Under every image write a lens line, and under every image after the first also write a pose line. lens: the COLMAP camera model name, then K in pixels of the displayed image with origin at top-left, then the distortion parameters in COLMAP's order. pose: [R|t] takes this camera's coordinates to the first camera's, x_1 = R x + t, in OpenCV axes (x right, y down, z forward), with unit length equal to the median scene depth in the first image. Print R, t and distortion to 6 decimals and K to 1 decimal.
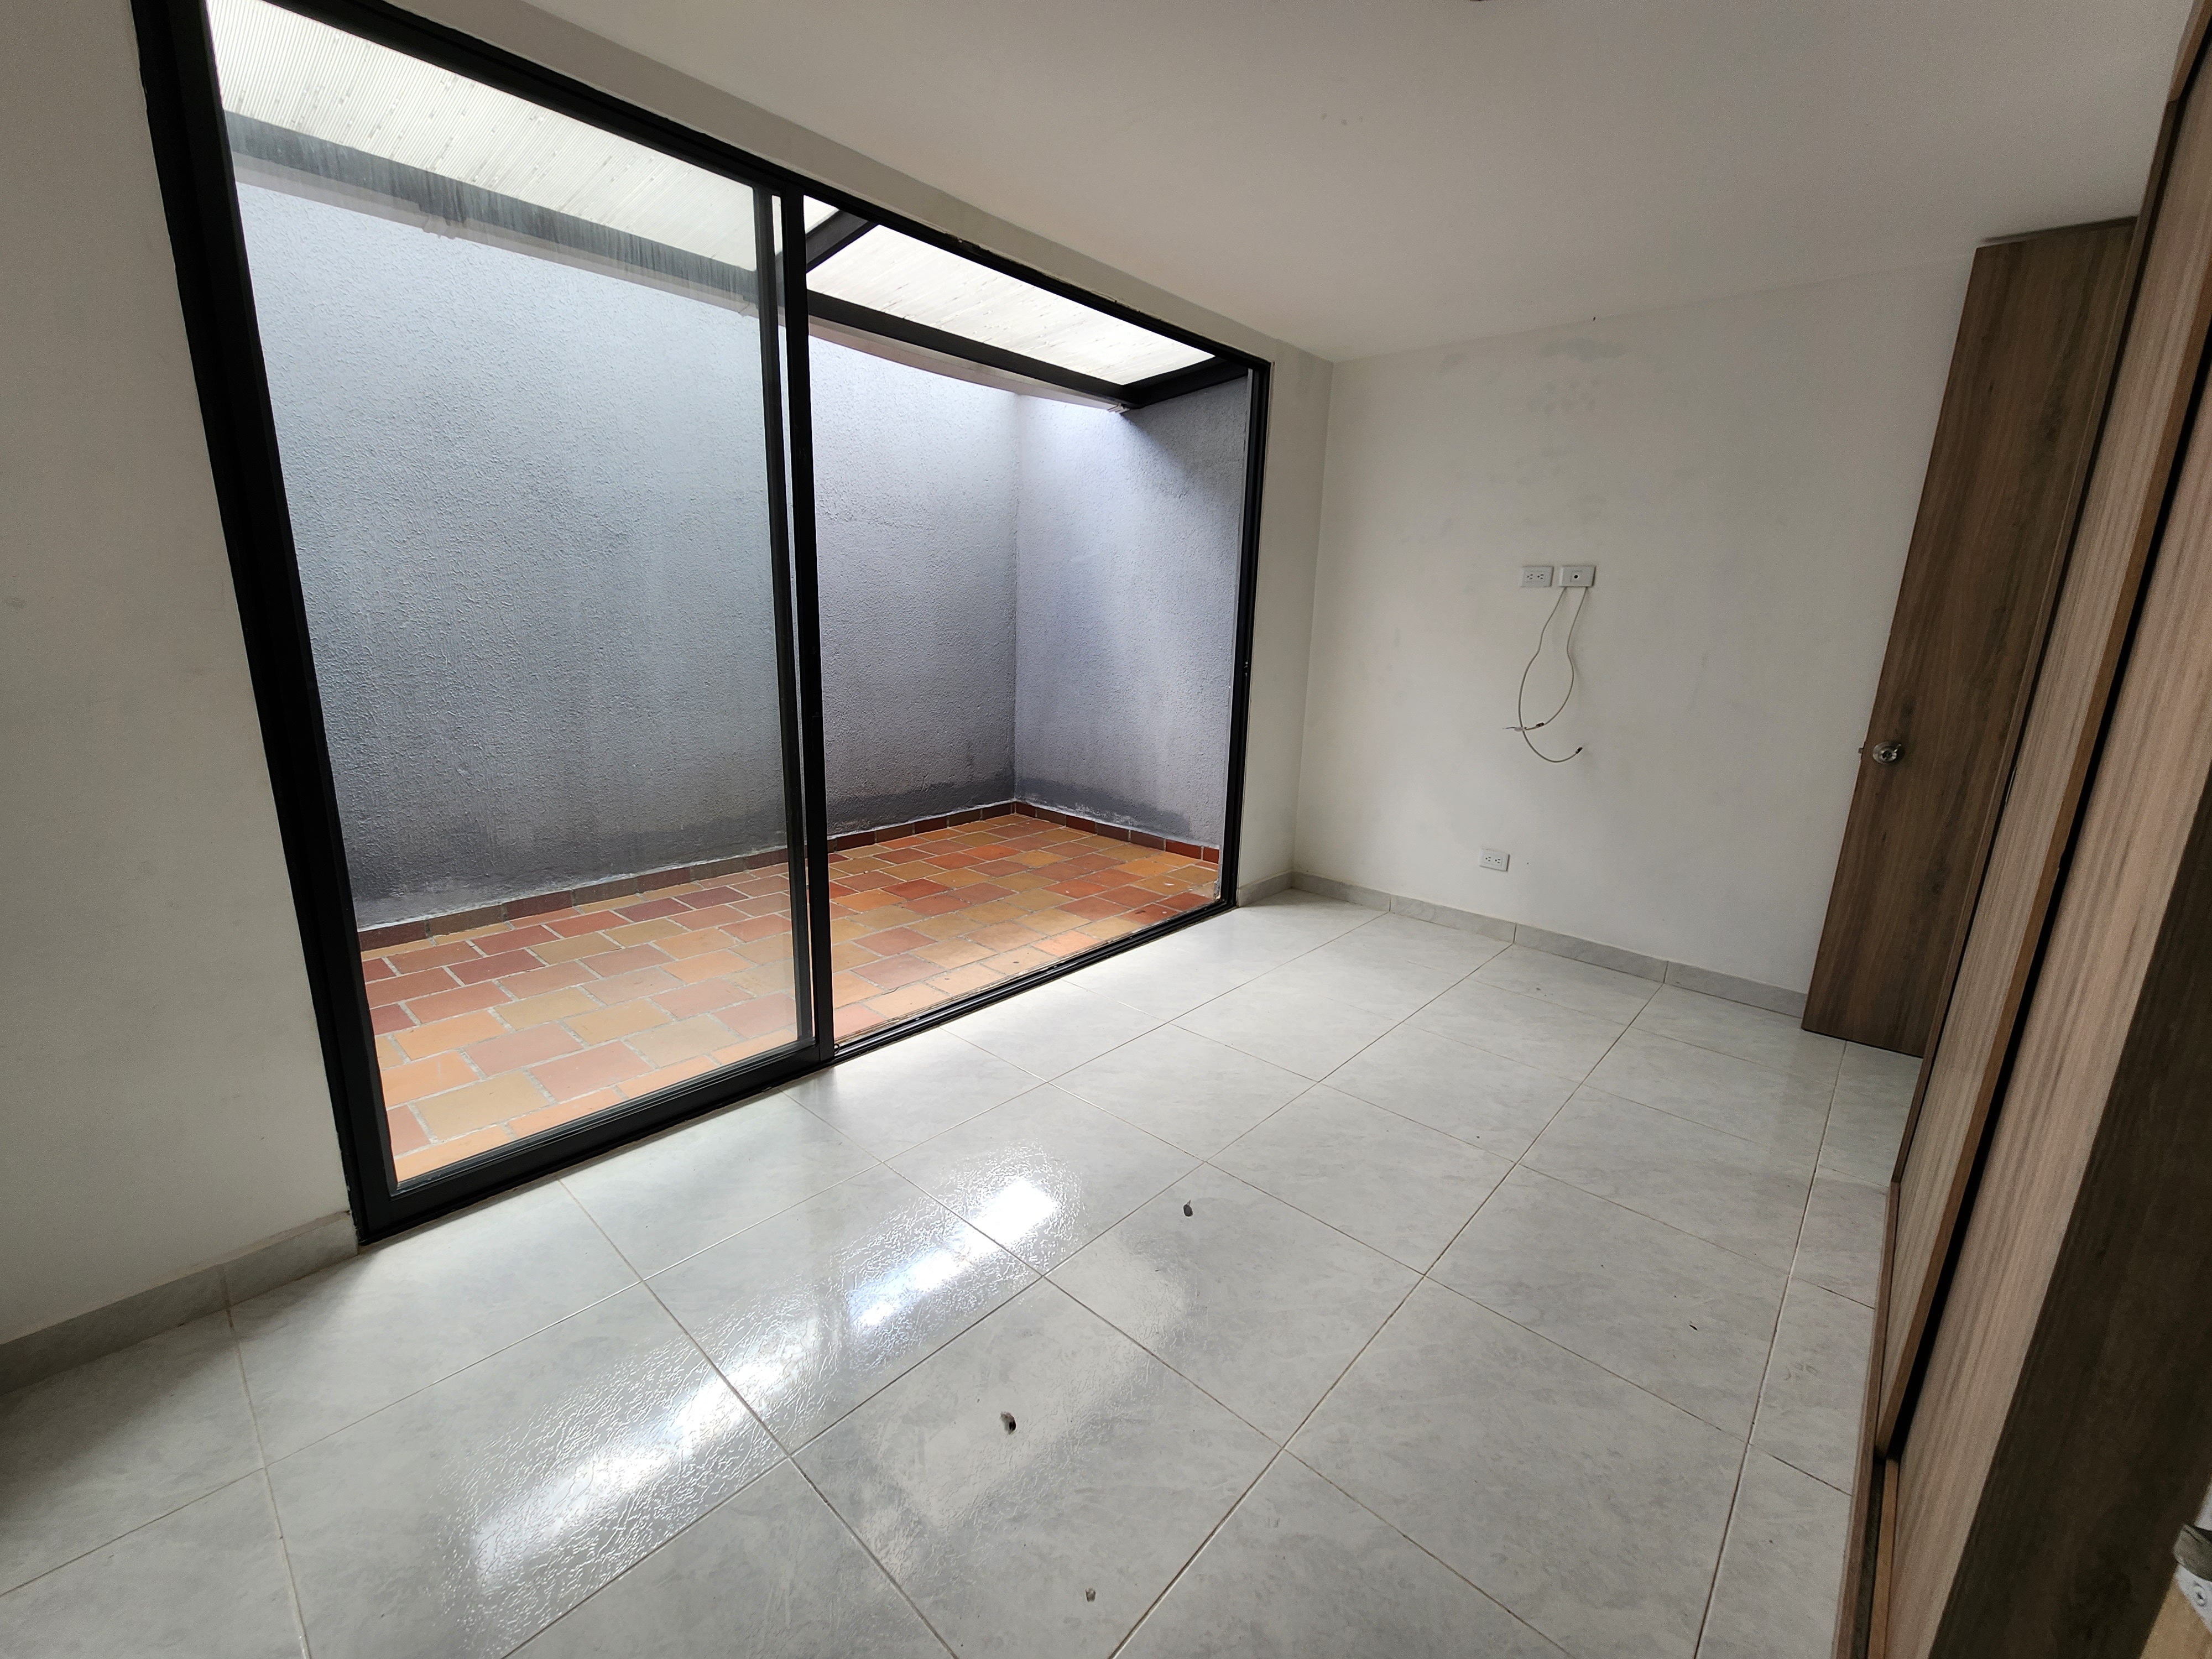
lens RADIAL K [[913.6, 0, 1101.1], [0, 913.6, 830.3], [0, 0, 1]] dist [0.002973, -0.001774]
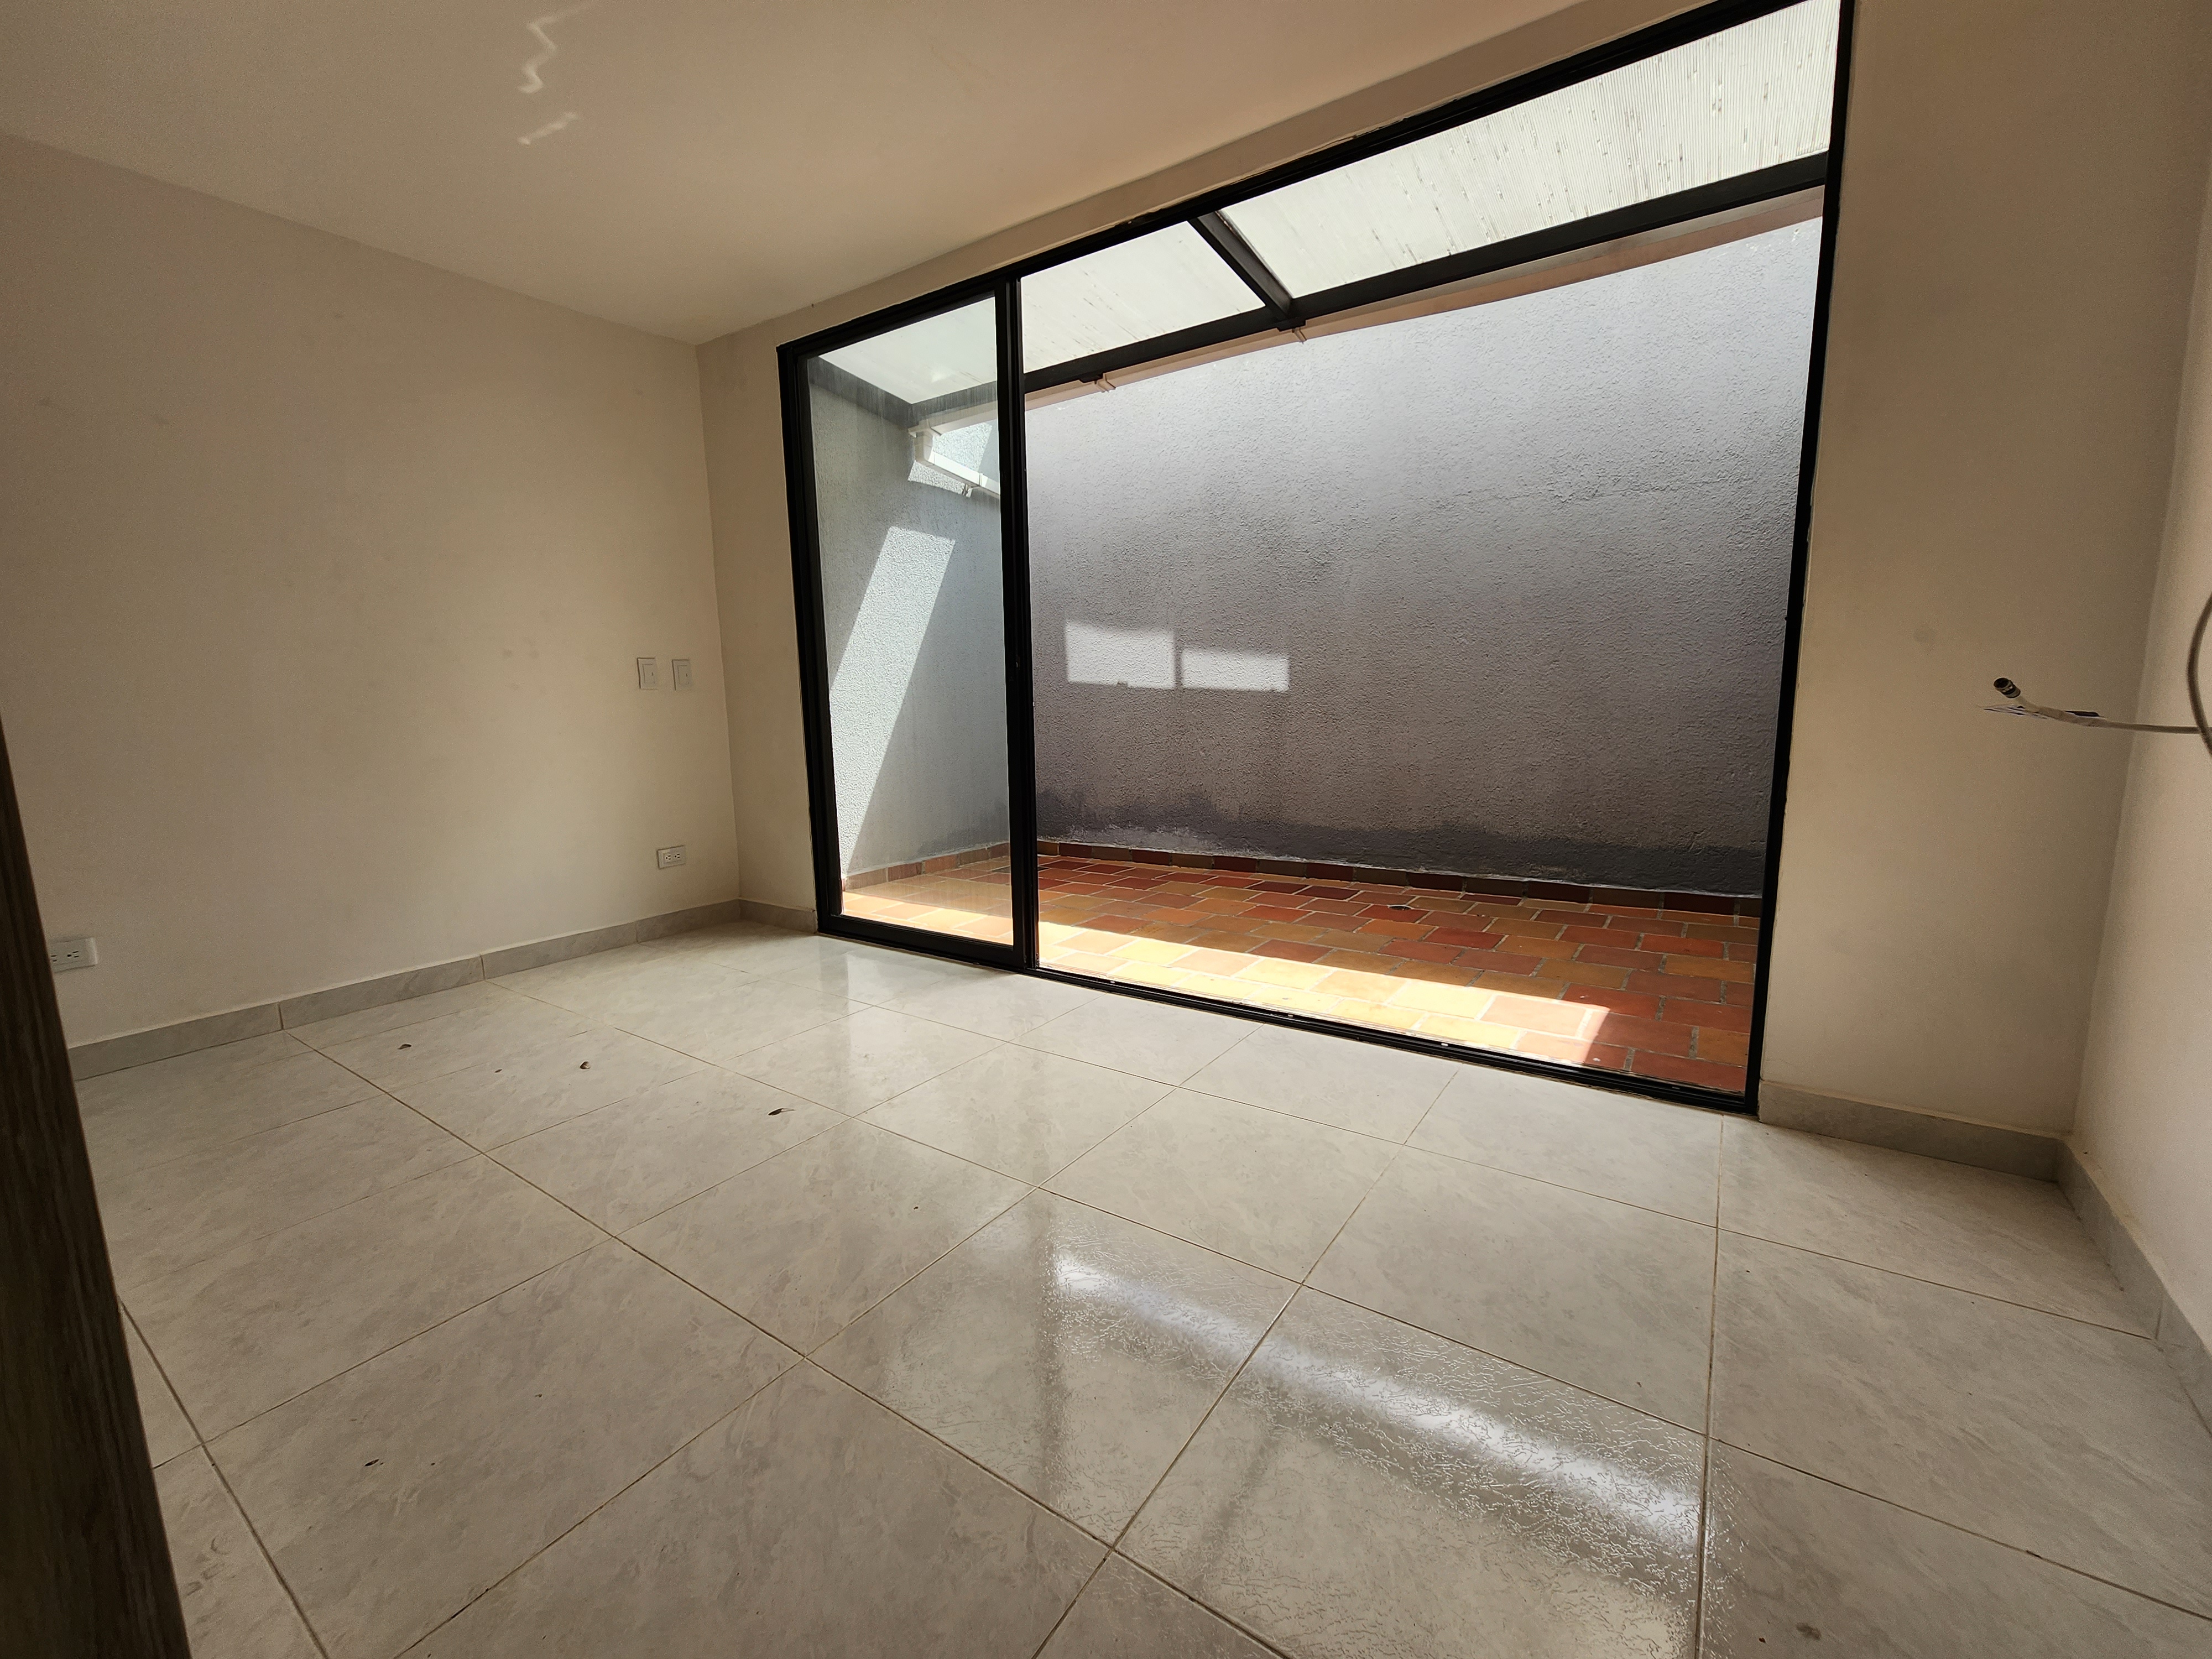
lens RADIAL K [[913.6, 0, 1100.8], [0, 913.6, 834.3], [0, 0, 1]] dist [0.002973, -0.001774]
pose [[0.123799, 0.120879, -0.984917, 0.685235], [-0.207041, 0.973854, 0.093498, -0.043772], [0.970468, 0.192344, 0.145590, 0.690510]]
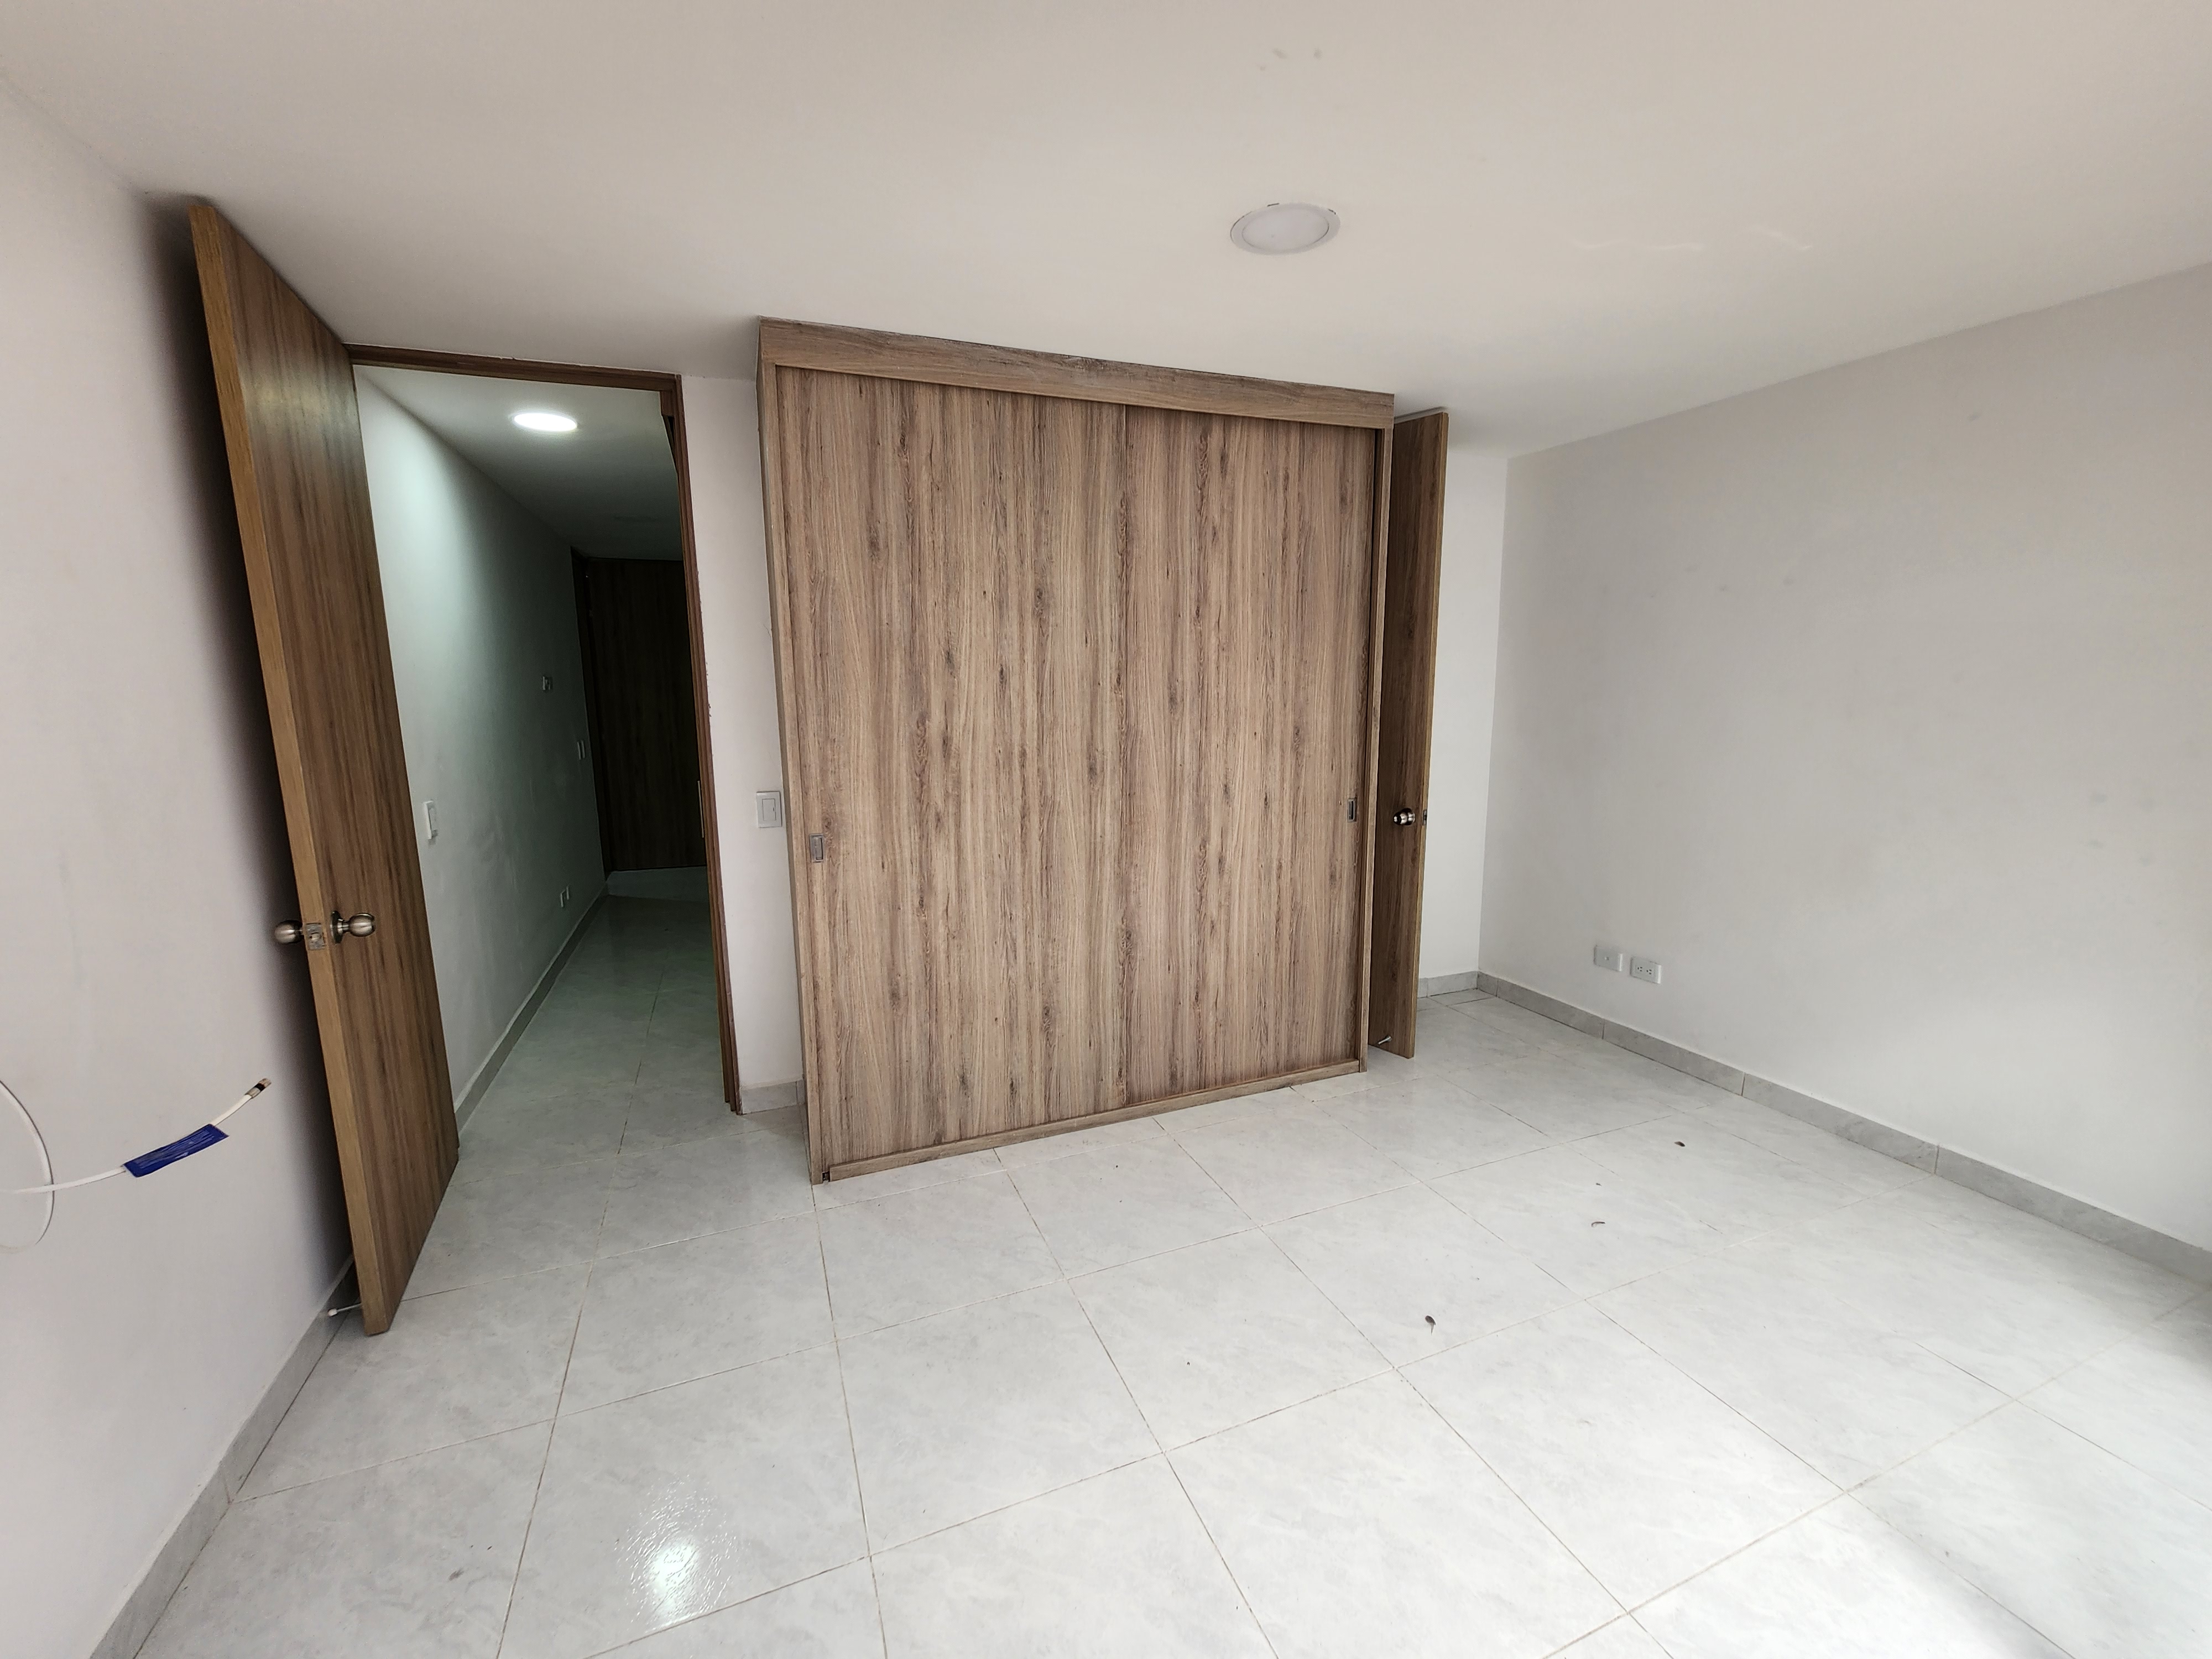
lens RADIAL K [[913.6, 0, 1105.7], [0, 913.6, 823.9], [0, 0, 1]] dist [0.002973, -0.001774]
pose [[-0.902174, -0.097729, 0.420157, 0.030012], [0.080148, 0.919064, 0.385873, -0.317678], [-0.423862, 0.381799, -0.821322, 1.075790]]
